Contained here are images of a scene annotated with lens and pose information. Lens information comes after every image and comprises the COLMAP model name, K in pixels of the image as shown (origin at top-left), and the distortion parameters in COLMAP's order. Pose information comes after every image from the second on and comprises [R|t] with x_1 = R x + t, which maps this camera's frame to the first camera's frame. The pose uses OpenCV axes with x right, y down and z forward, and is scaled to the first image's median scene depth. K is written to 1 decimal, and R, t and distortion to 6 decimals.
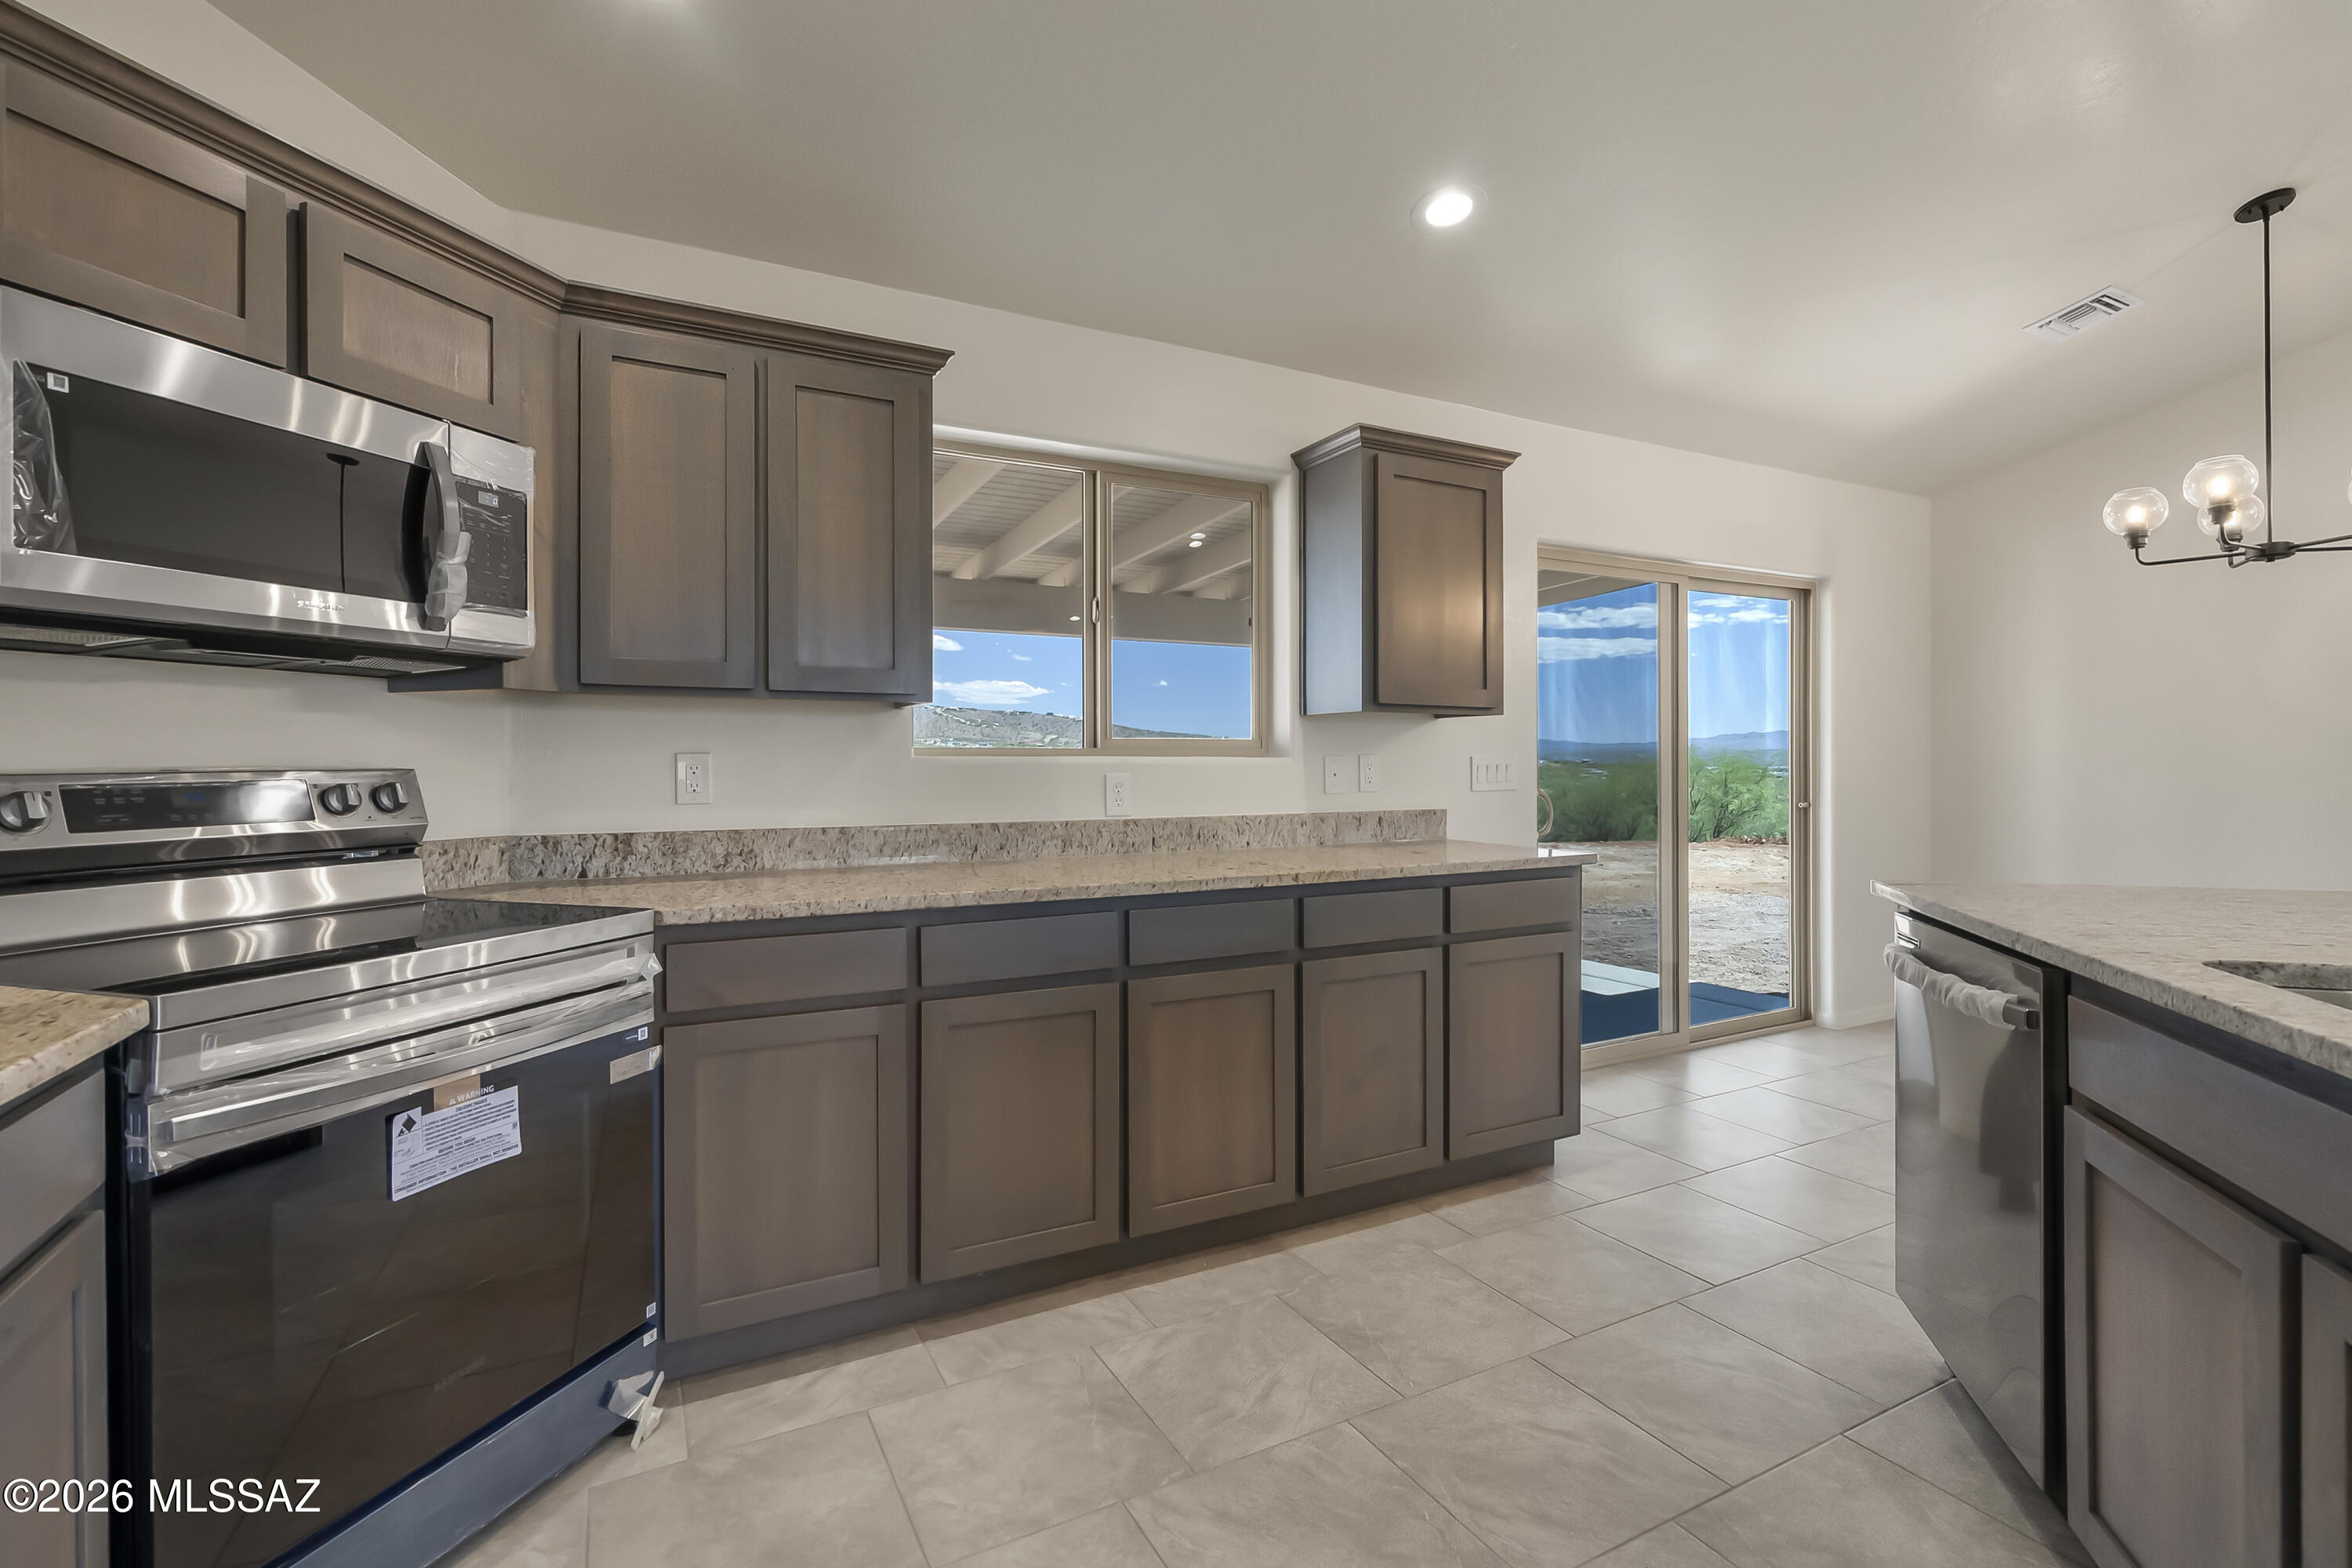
lens RADIAL K [[1094.4, 0, 1181.4], [0, 1094.4, 775.6], [0, 0, 1]] dist [-0.000218, 0.000507]
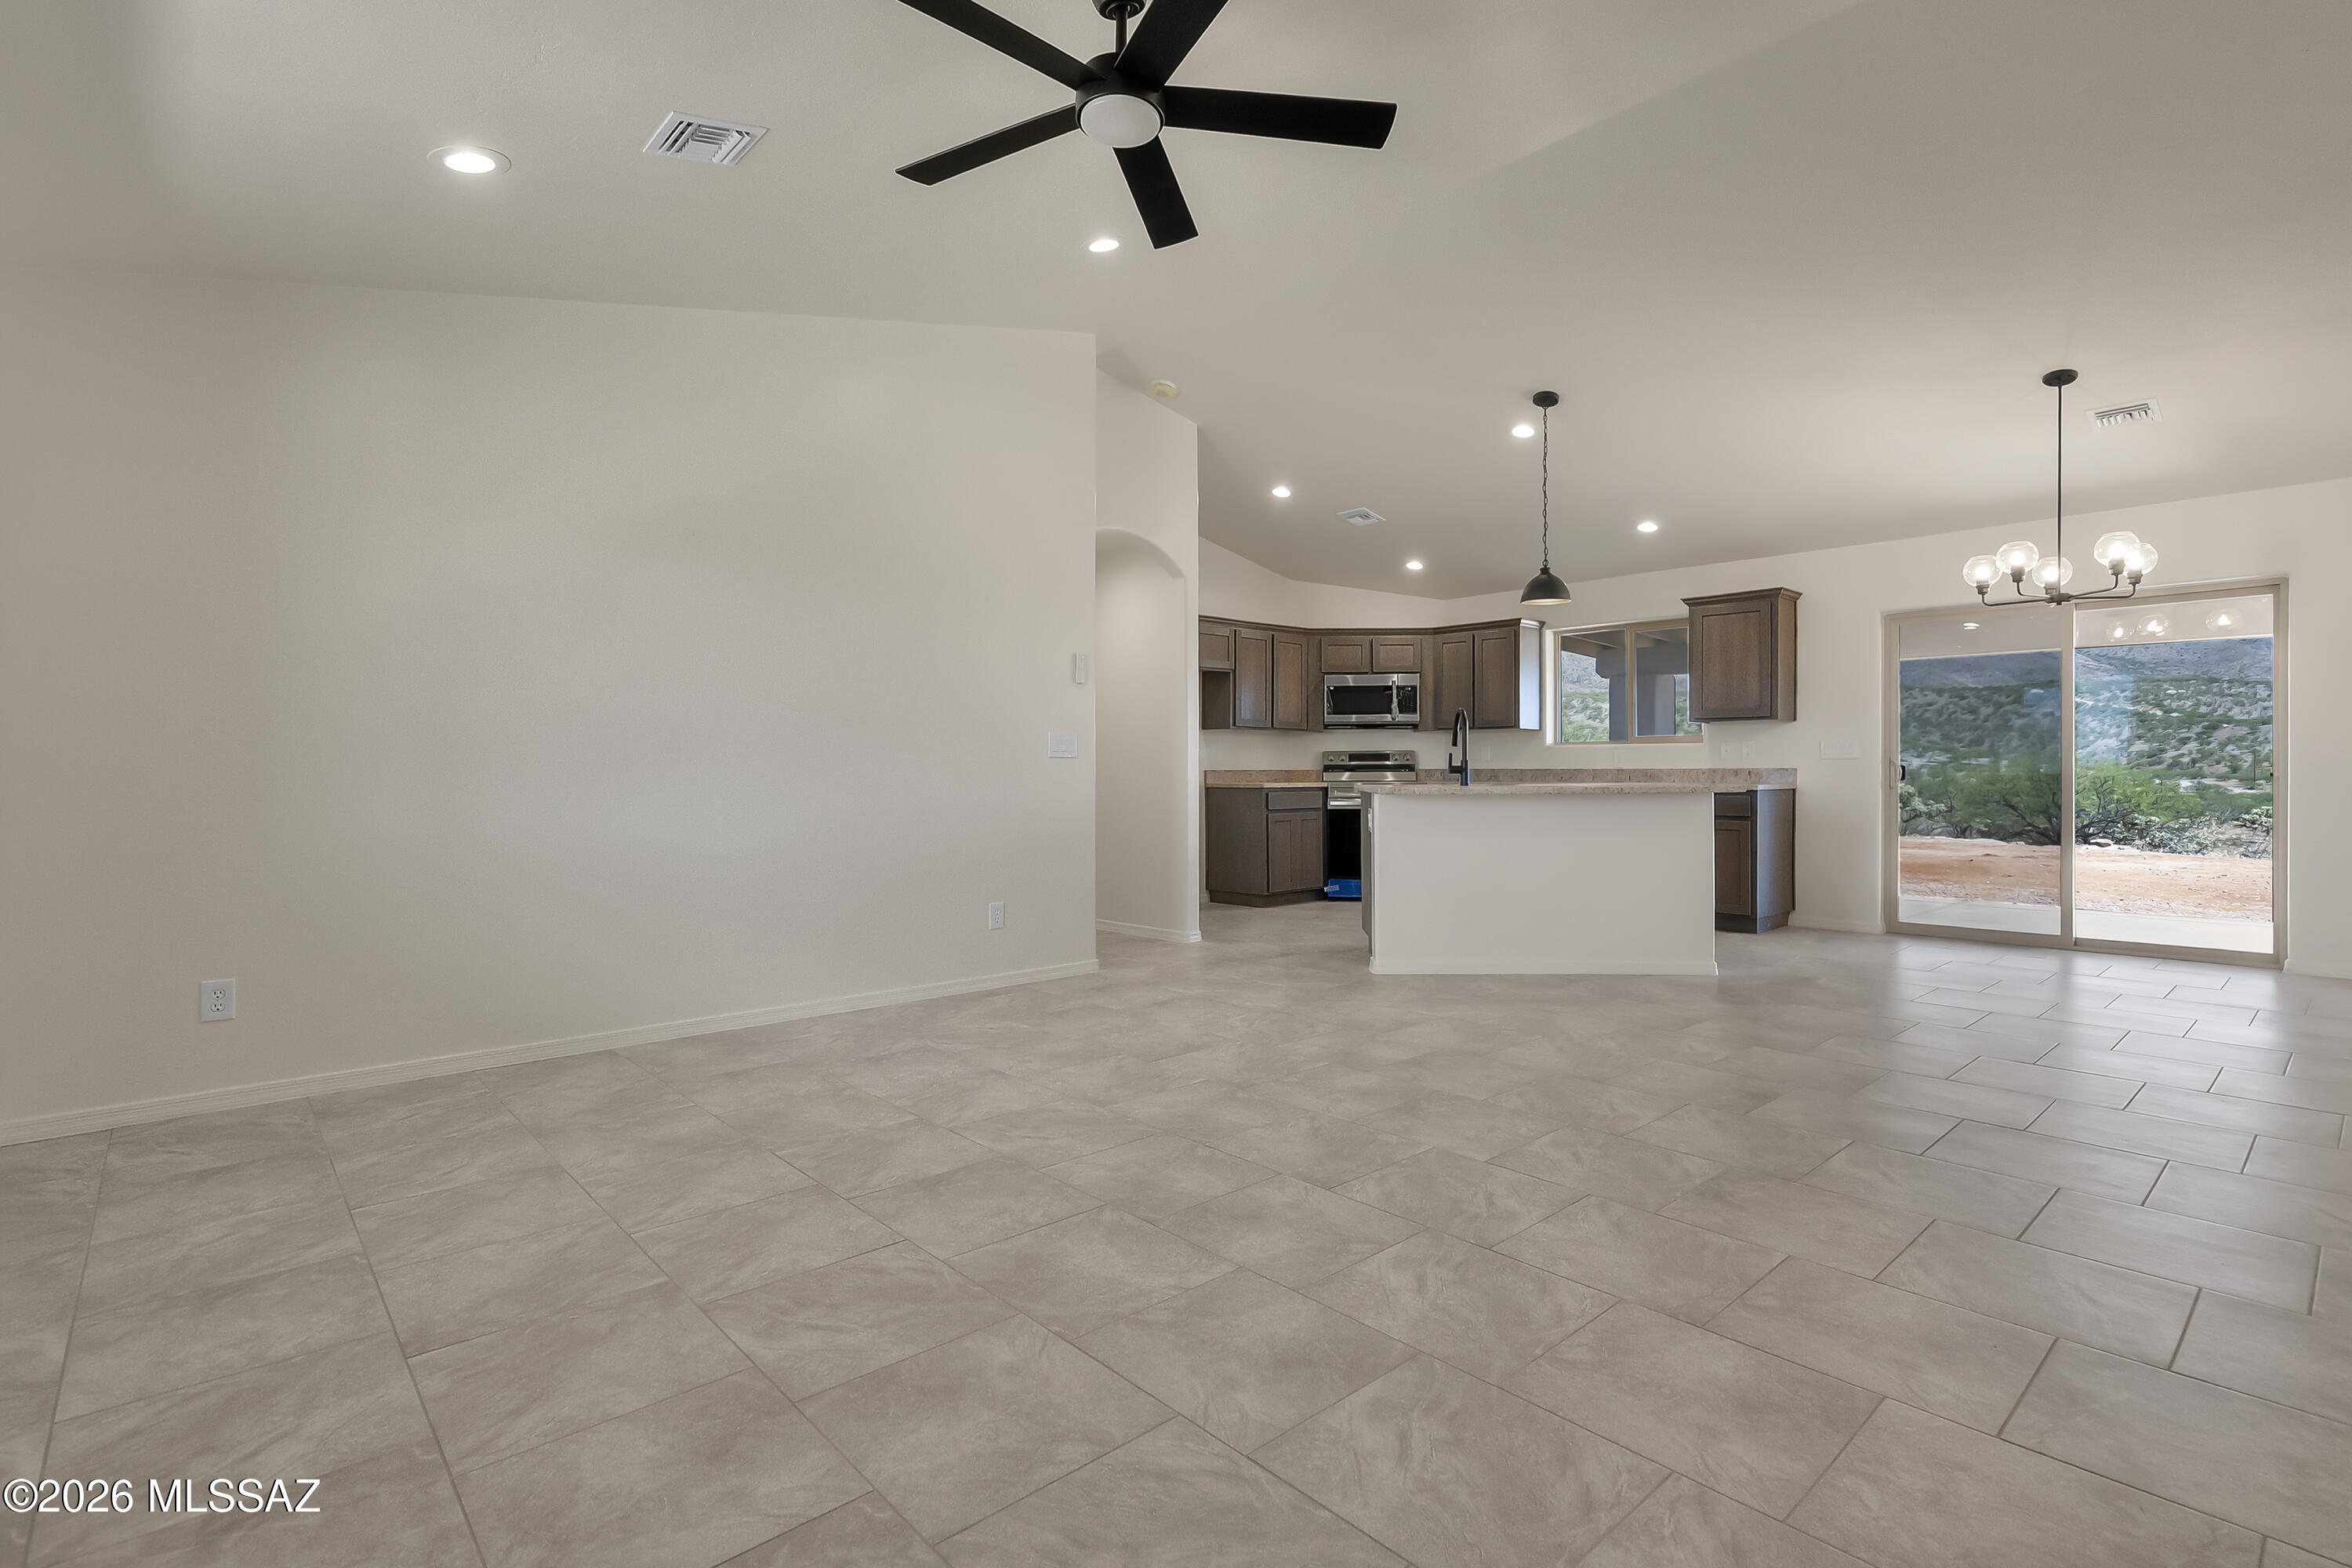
lens RADIAL K [[1094.4, 0, 1181.4], [0, 1094.4, 775.6], [0, 0, 1]] dist [-0.000218, 0.000507]
pose [[0.231662, 0.005389, -0.972781, 2.314385], [-0.009952, 0.999945, 0.003169, 0.061224], [0.972745, 0.008947, 0.231703, -0.599647]]
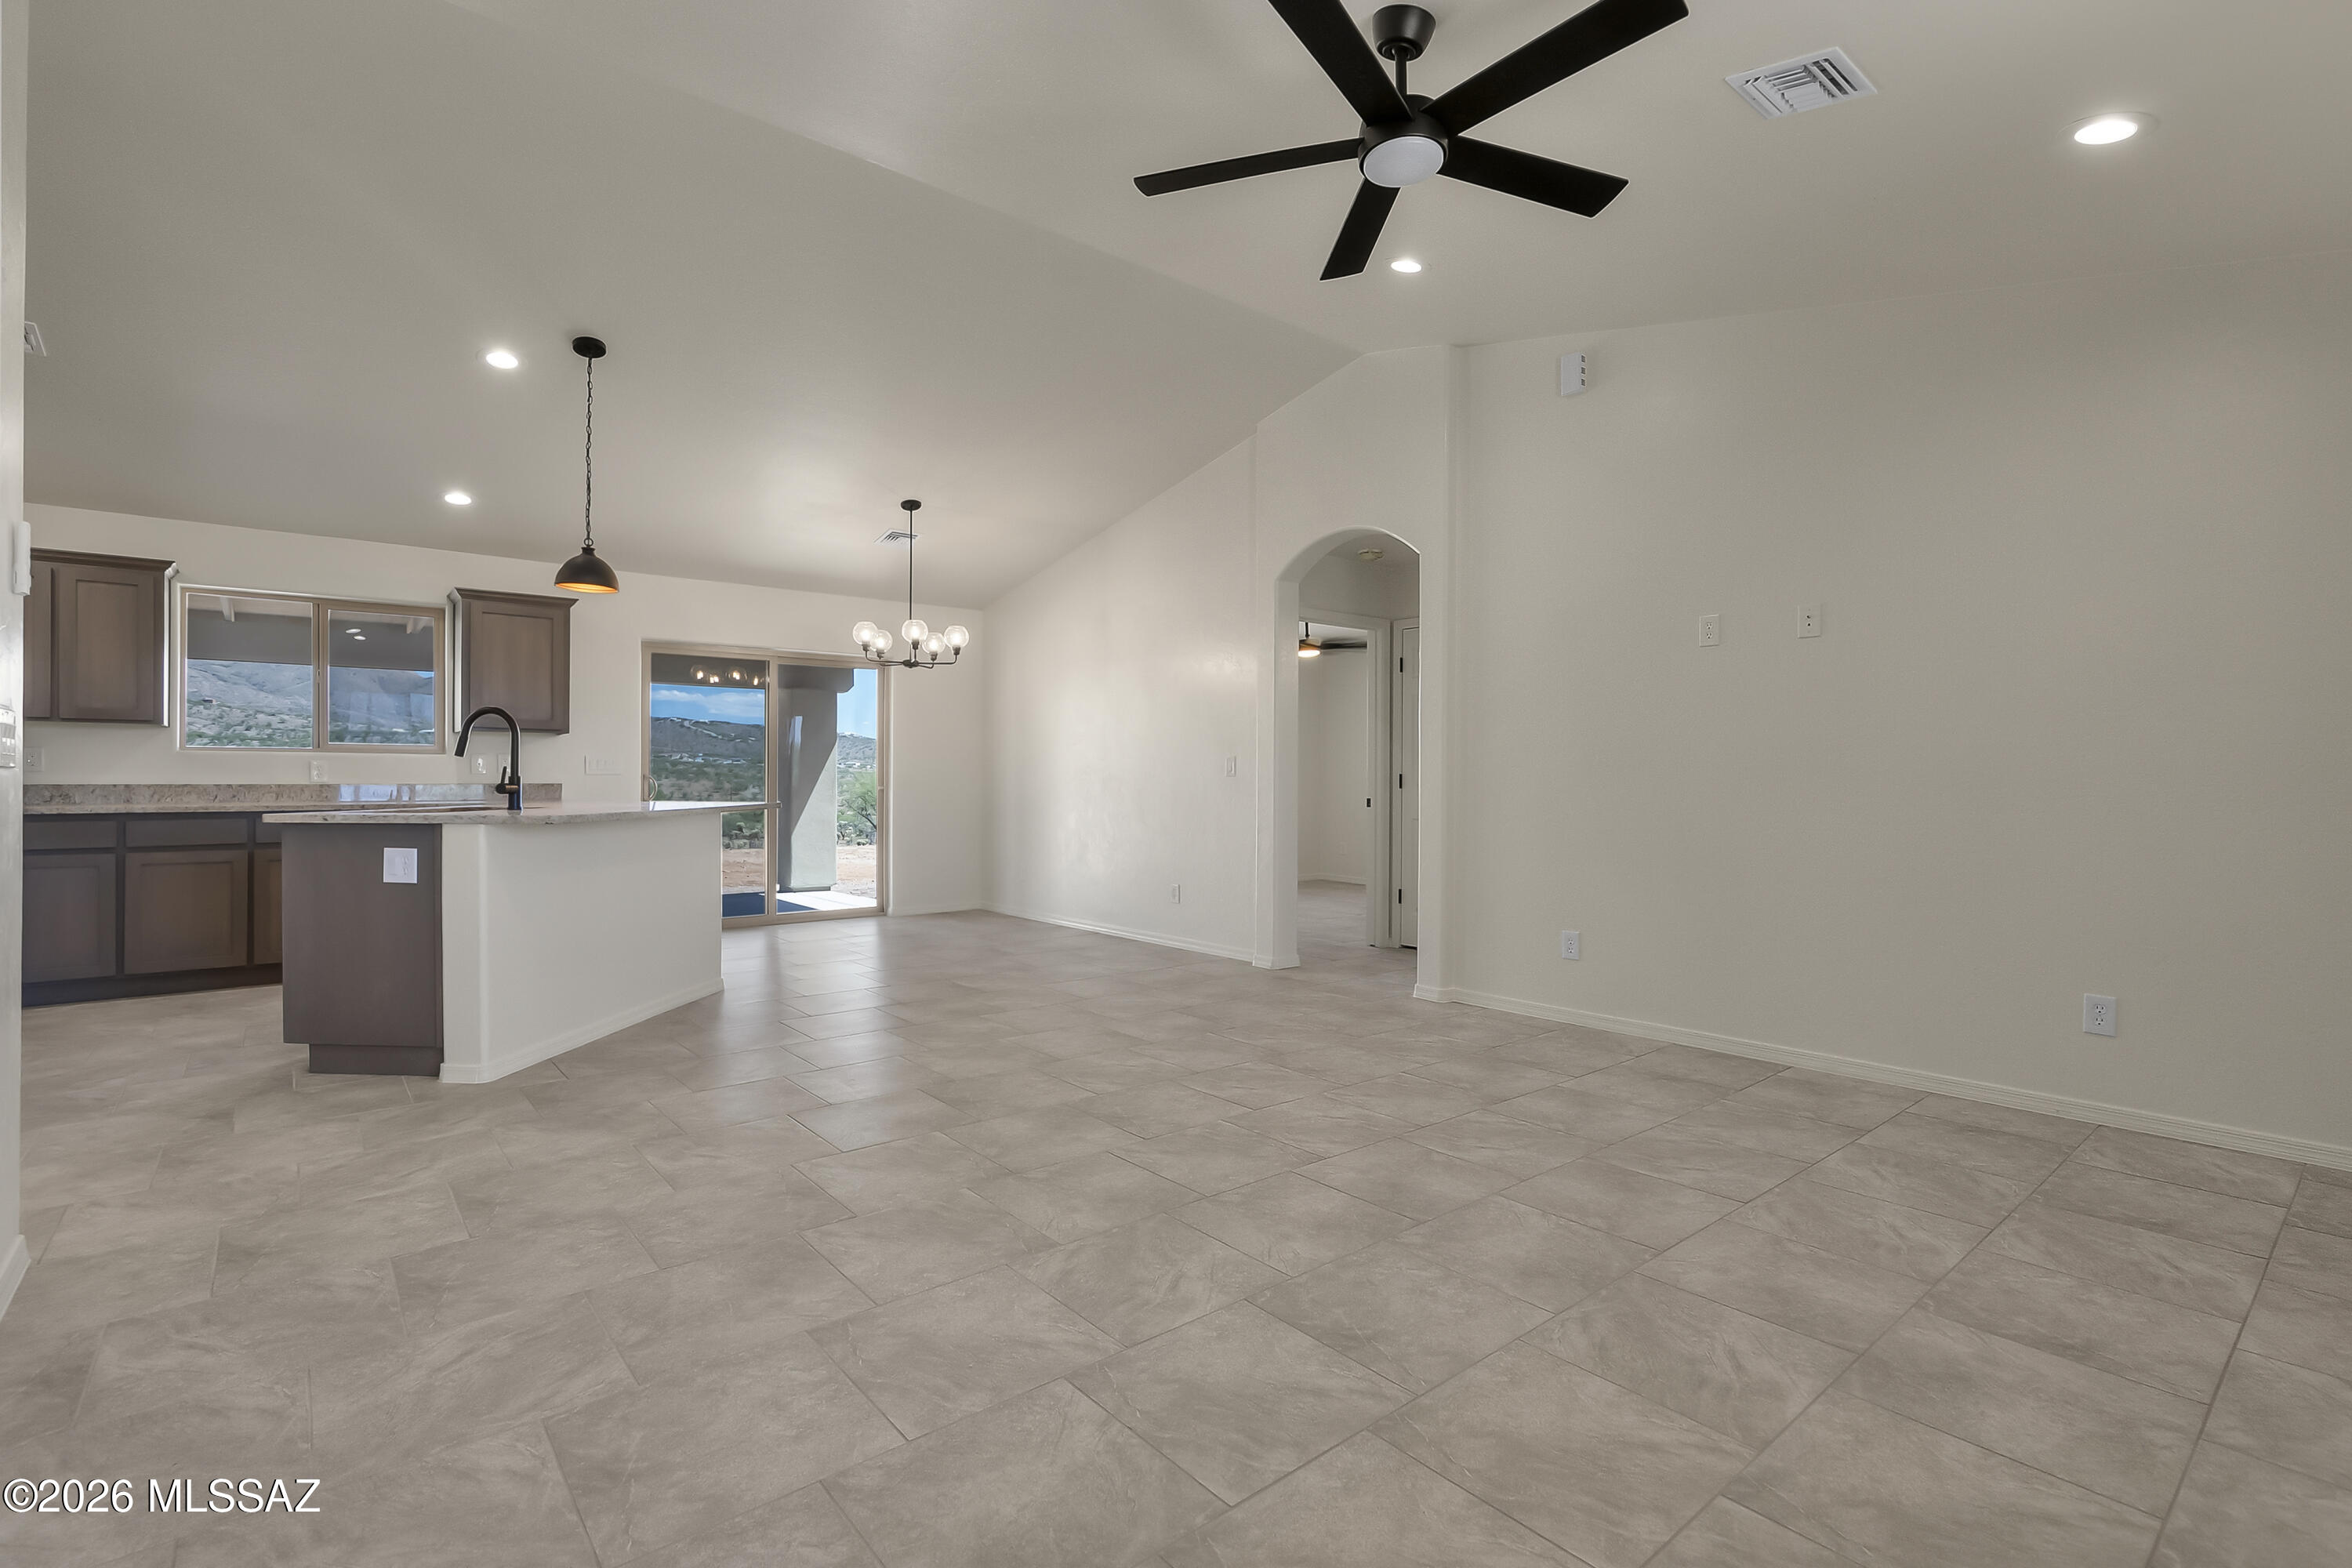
lens RADIAL K [[1076.8, 0, 1165.8], [0, 1076.8, 779.8], [0, 0, 1]] dist [-0.000201, -0.000887]
pose [[0.982312, 0.004510, 0.187197, 1.139858], [-0.002143, 0.999915, -0.012845, 0.056903], [-0.187239, 0.012216, 0.982238, -1.244347]]
